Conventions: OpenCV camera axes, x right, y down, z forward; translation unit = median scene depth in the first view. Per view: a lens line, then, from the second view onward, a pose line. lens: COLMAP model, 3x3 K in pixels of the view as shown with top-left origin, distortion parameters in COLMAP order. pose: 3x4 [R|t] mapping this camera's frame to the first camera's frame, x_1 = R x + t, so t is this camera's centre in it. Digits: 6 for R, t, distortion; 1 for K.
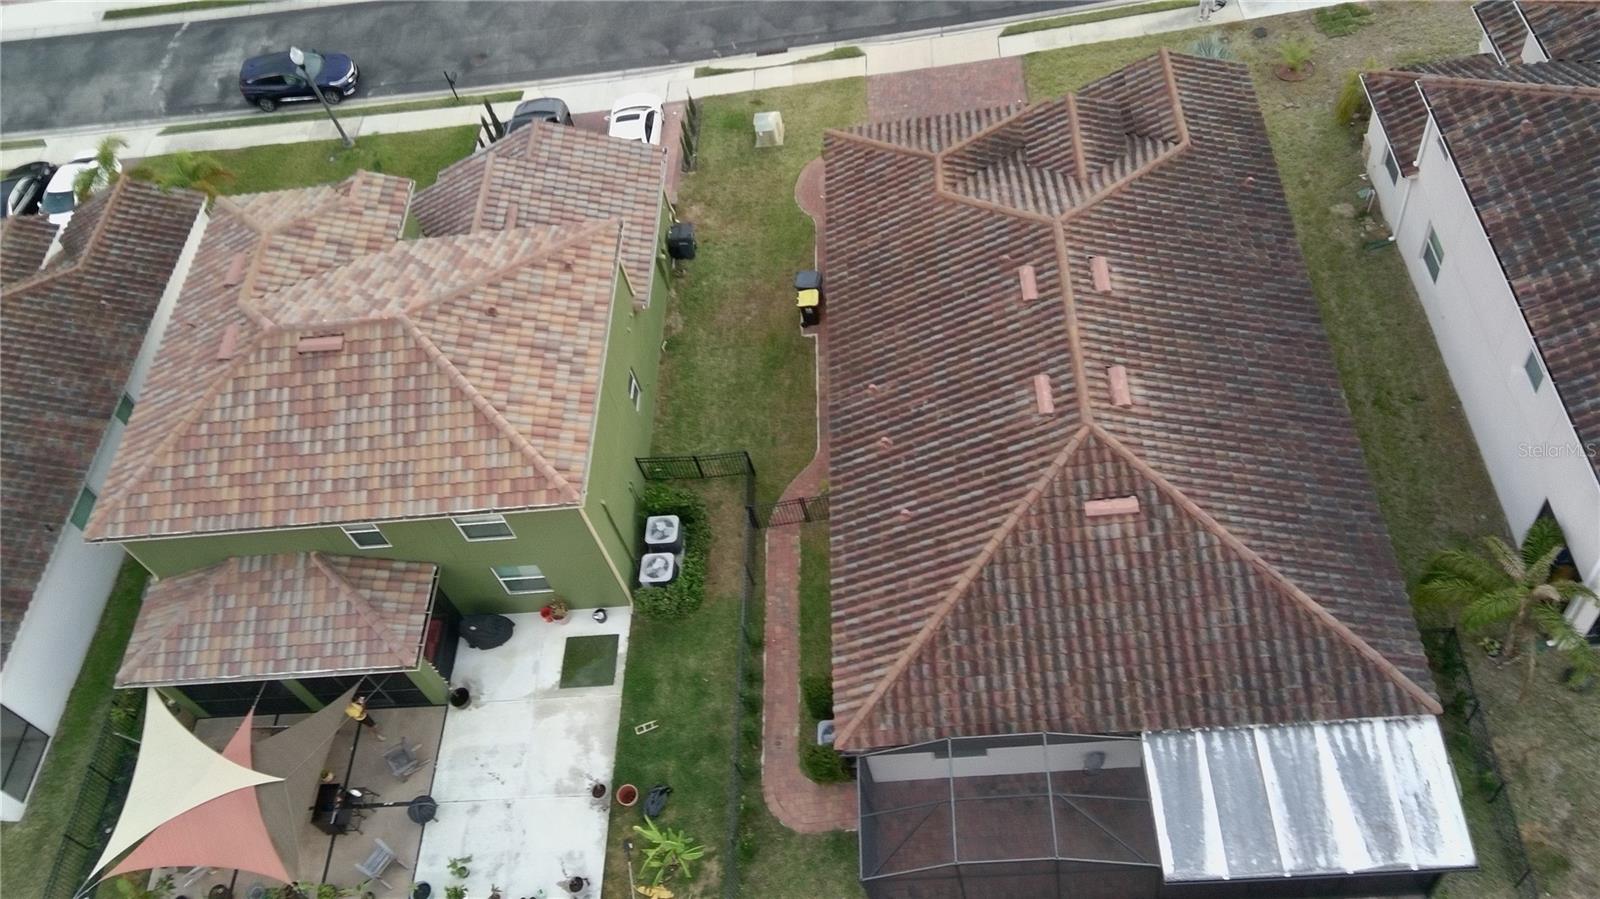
lens RADIAL K [[886.1, 0, 800.0], [0, 886.1, 449.5], [0, 0, 1]] dist [0.057543, -0.037132]
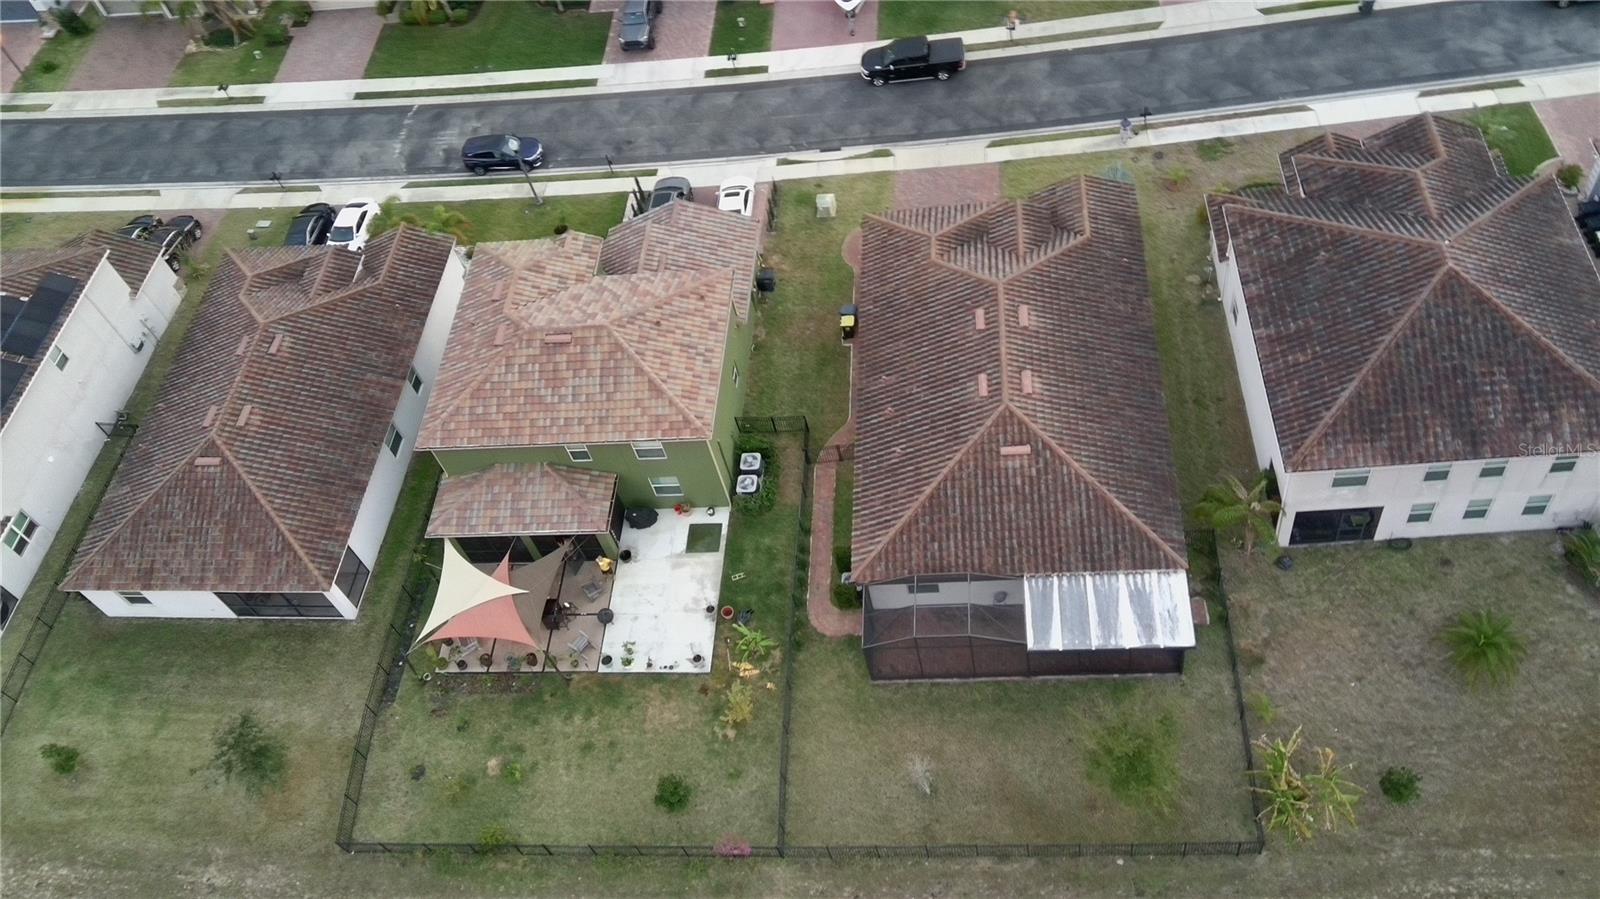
lens RADIAL K [[886.1, 0, 800.0], [0, 886.1, 449.5], [0, 0, 1]] dist [0.057543, -0.037132]
pose [[0.998289, 0.045676, -0.036510, -0.008284], [-0.045996, 0.998910, -0.007974, 0.083905], [0.036106, 0.009640, 0.999301, -0.659545]]
